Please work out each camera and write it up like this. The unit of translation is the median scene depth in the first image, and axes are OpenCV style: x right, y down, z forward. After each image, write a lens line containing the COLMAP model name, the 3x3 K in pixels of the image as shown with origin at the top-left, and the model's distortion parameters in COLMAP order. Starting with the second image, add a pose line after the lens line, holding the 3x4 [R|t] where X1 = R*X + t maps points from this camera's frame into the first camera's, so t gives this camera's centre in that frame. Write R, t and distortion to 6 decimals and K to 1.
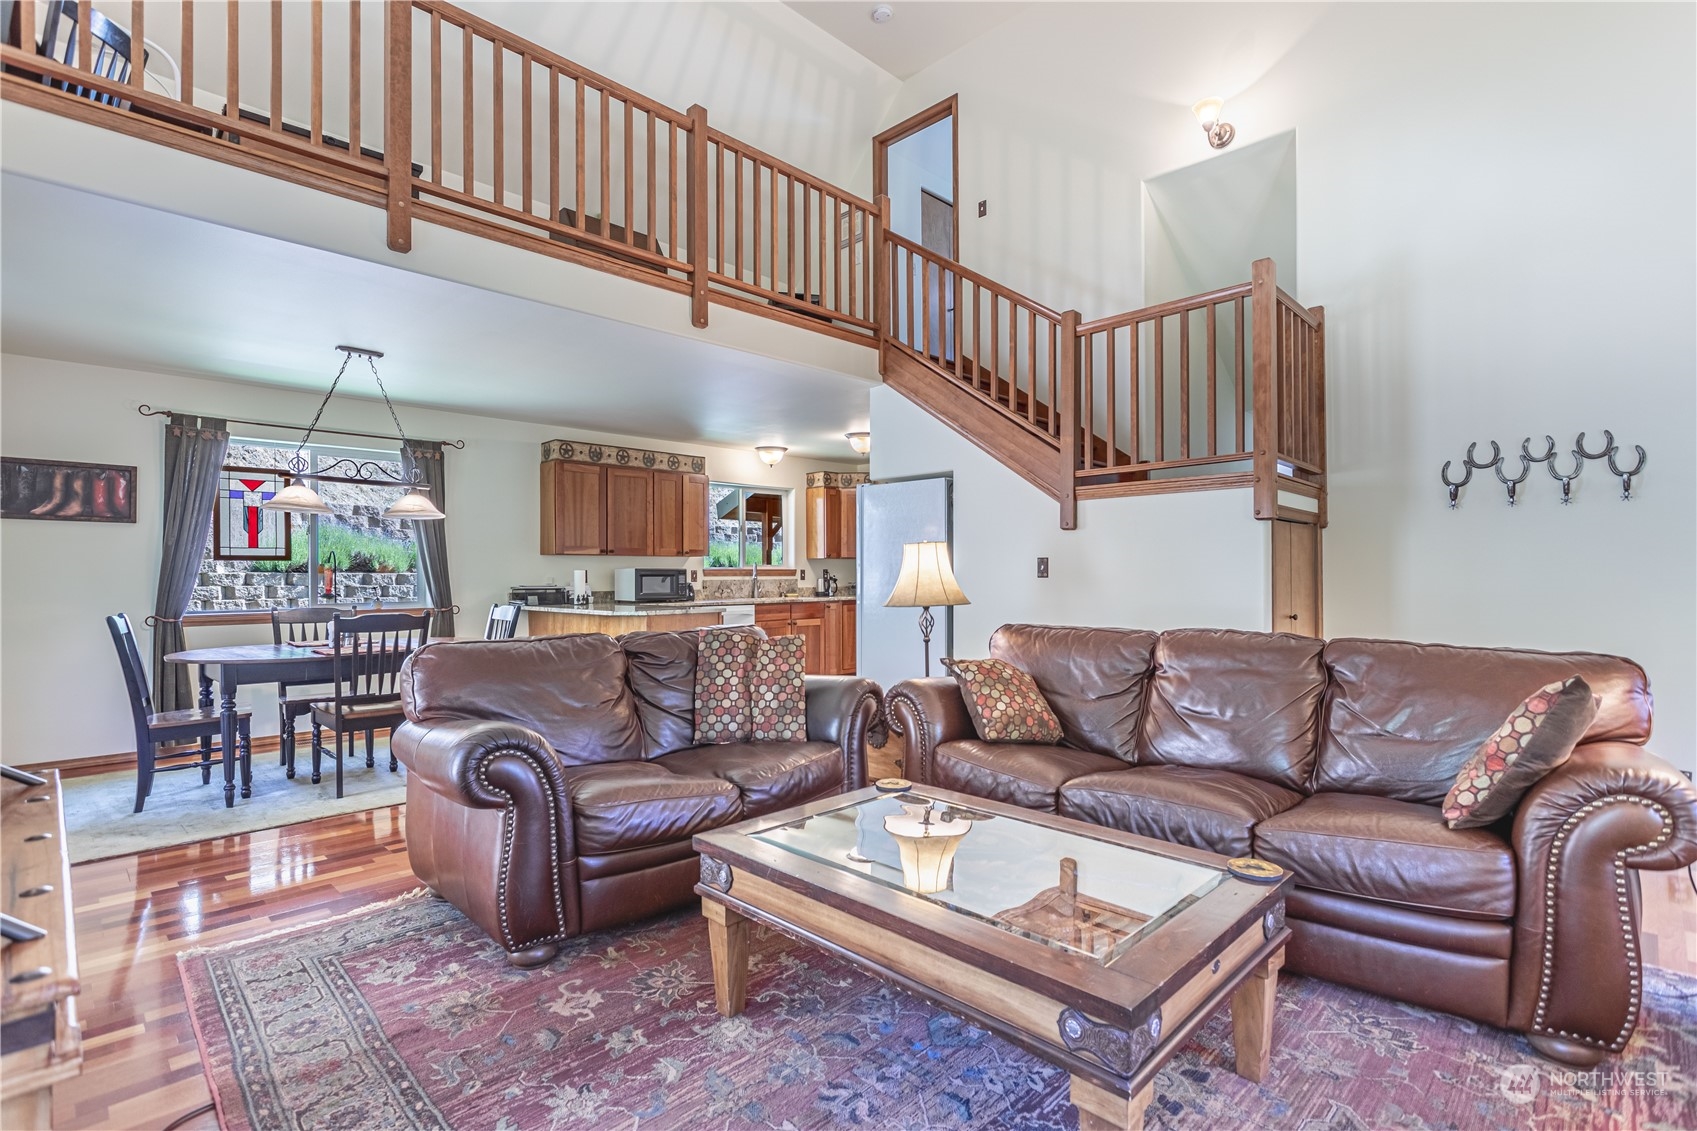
lens RADIAL K [[809.4, 0, 856.3], [0, 809.4, 570.4], [0, 0, 1]] dist [-0.009450, 0.004875]
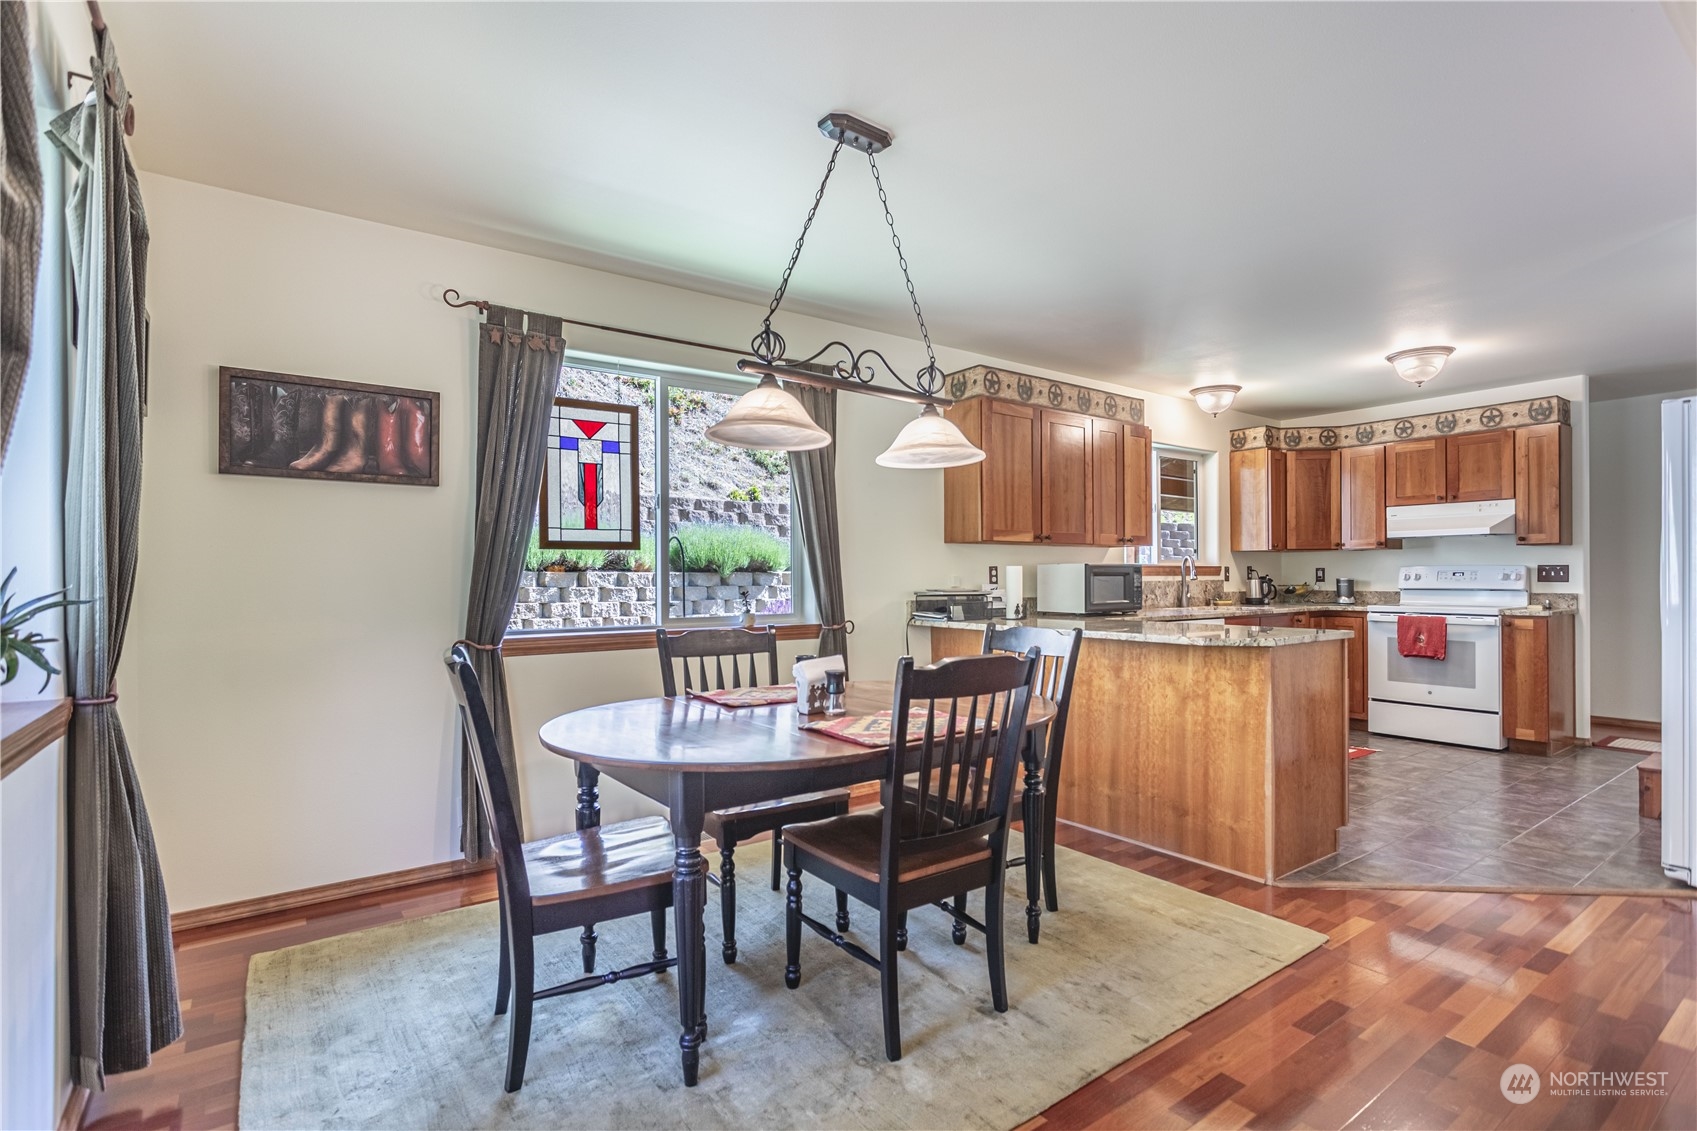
lens RADIAL K [[808.1, 0, 854.6], [0, 808.1, 576.2], [0, 0, 1]] dist [-0.027639, 0.014752]
pose [[0.986794, 0.000188, -0.161980, -0.416184], [0.000789, 0.999982, 0.005969, 0.004526], [0.161979, -0.006018, 0.986776, 0.388898]]
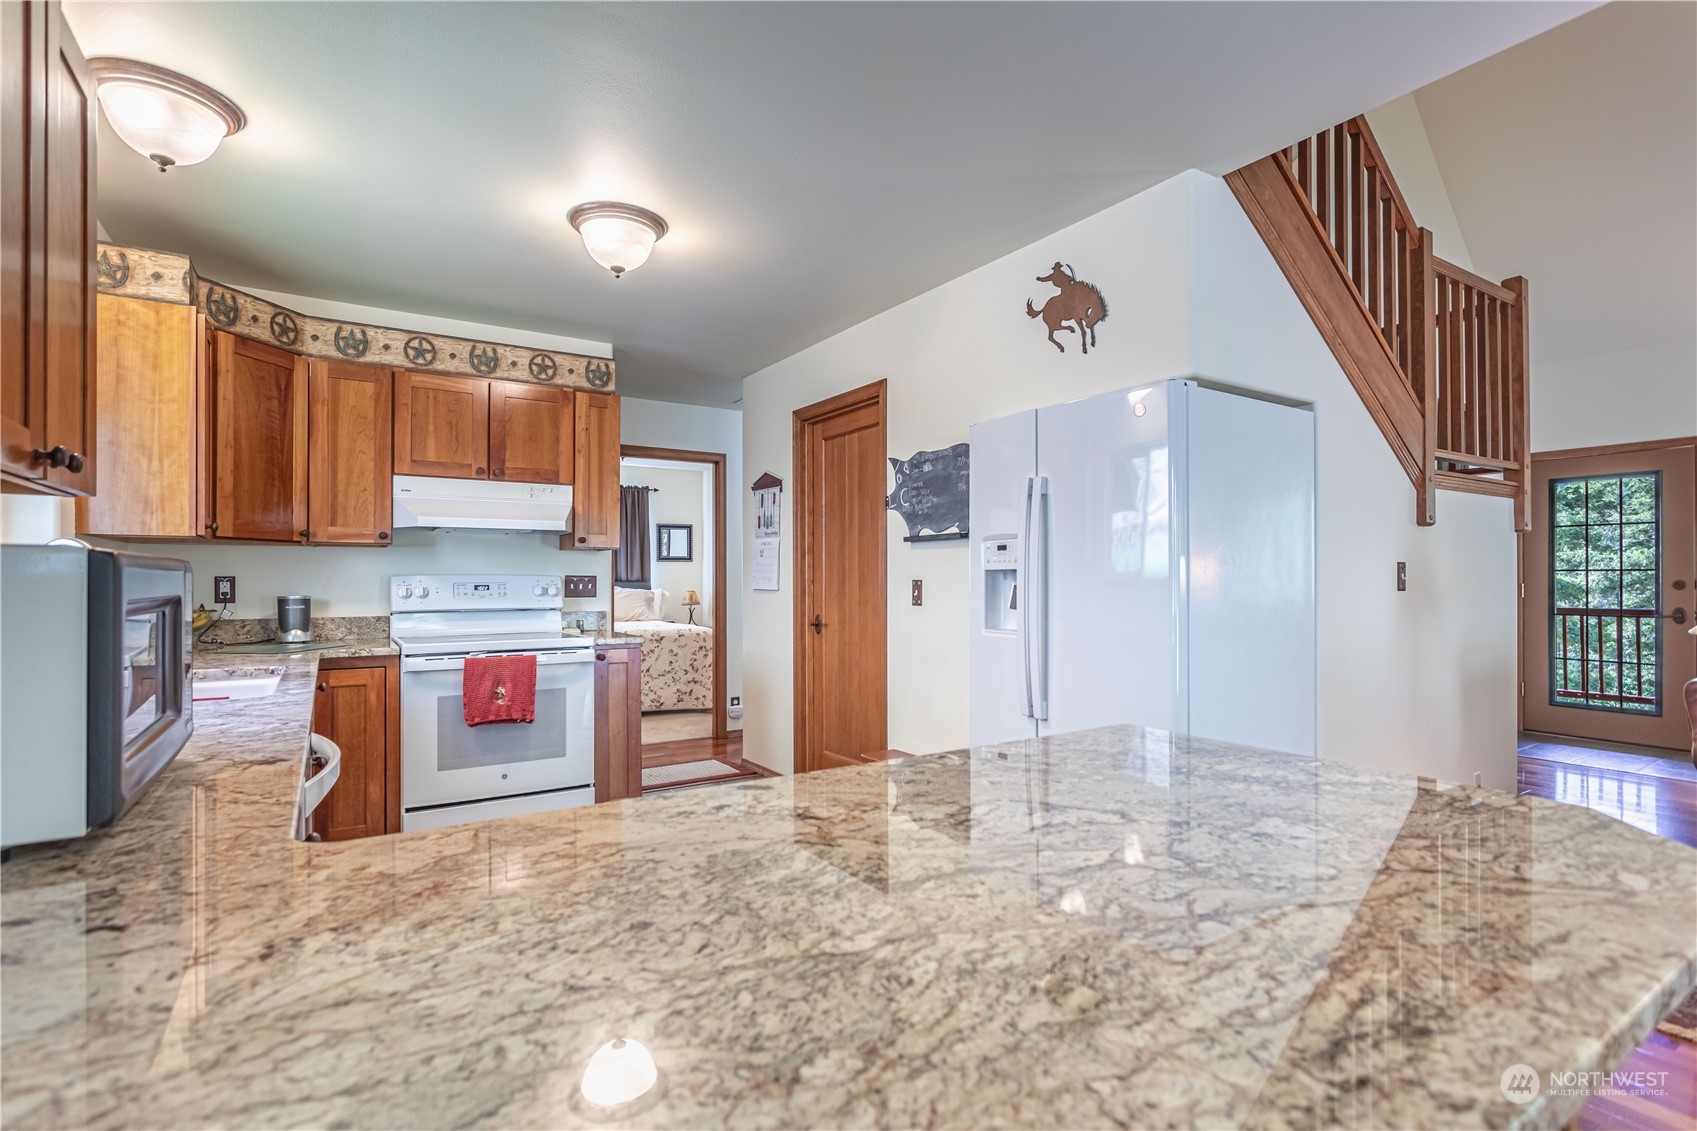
lens RADIAL K [[801.1, 0, 851.4], [0, 801.1, 578.8], [0, 0, 1]] dist [-0.009307, 0.000992]
pose [[0.214744, 0.003598, 0.976664, -0.424866], [-0.003860, 0.999989, -0.002835, 0.001713], [-0.976663, -0.003161, 0.214756, 1.032249]]
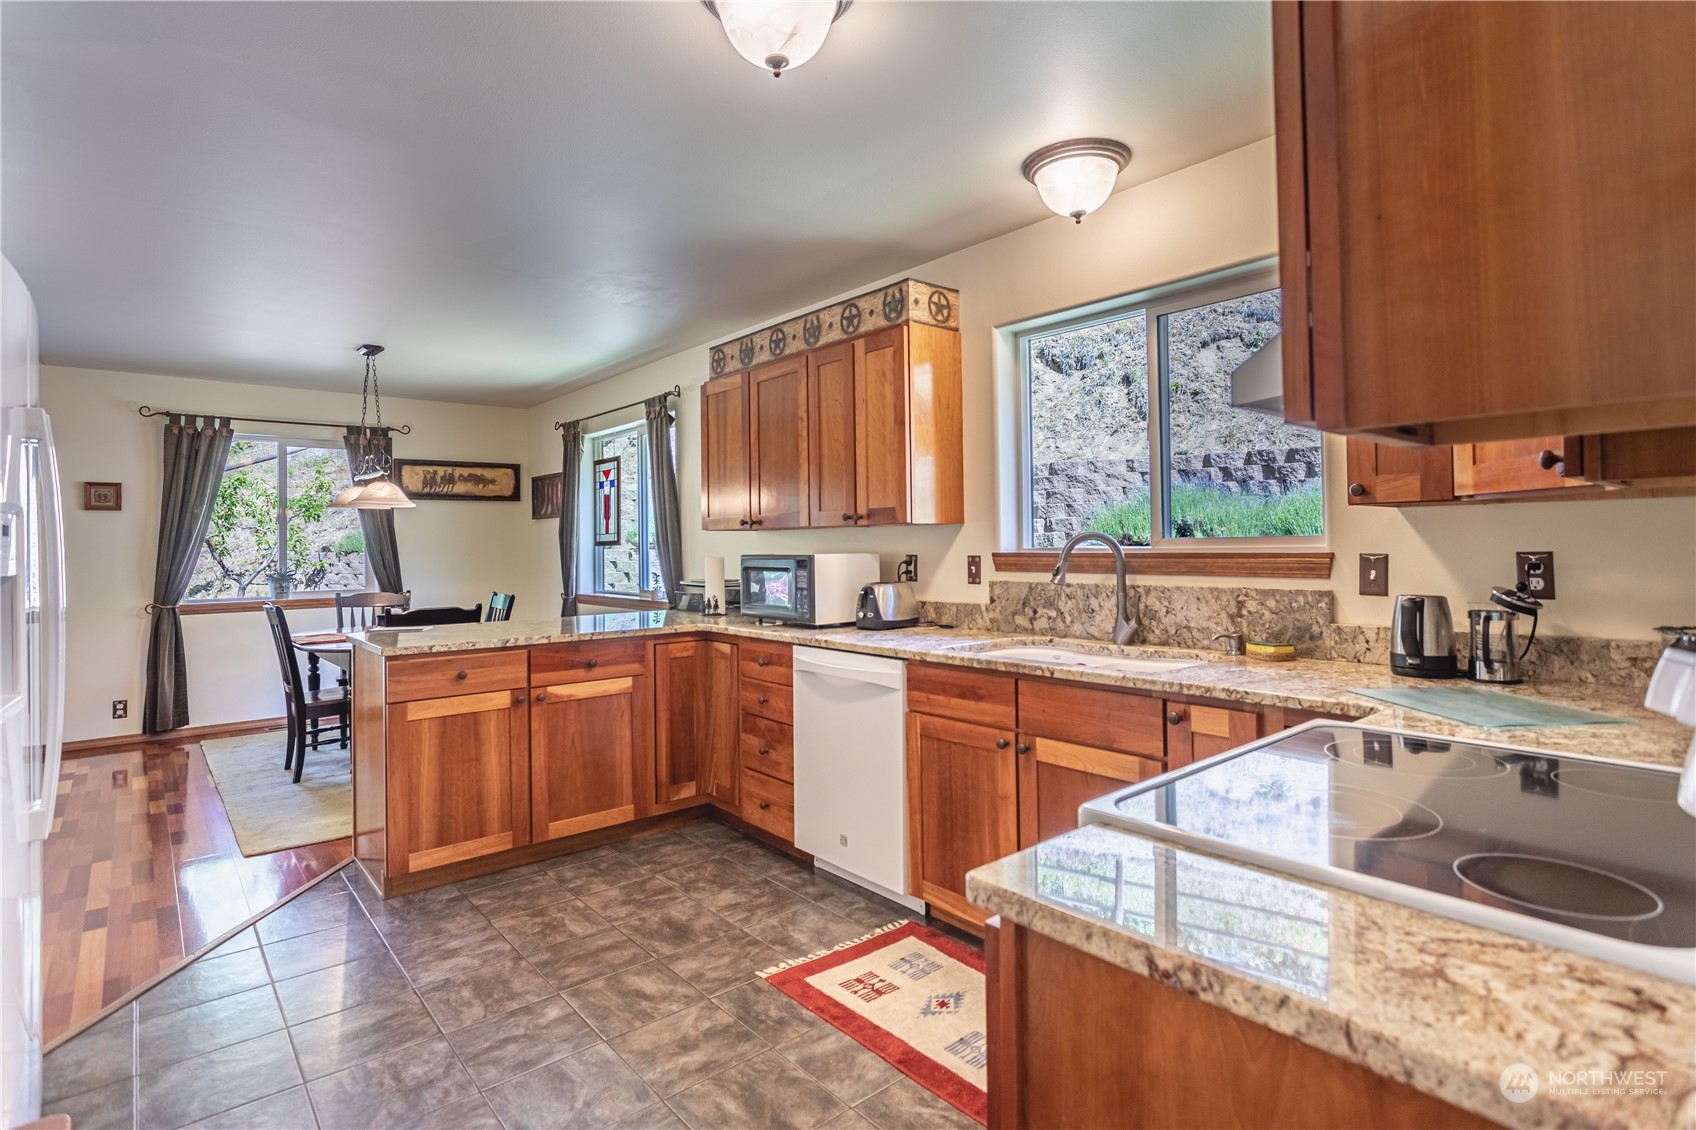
lens RADIAL K [[841.0, 0, 839.5], [0, 841.0, 537.5], [0, 0, 1]] dist [-0.001688, 0.000026]
pose [[-0.092410, -0.003741, -0.995714, 0.306869], [0.018045, 0.999822, -0.005432, -0.011133], [0.995557, -0.018469, -0.092326, 1.316712]]
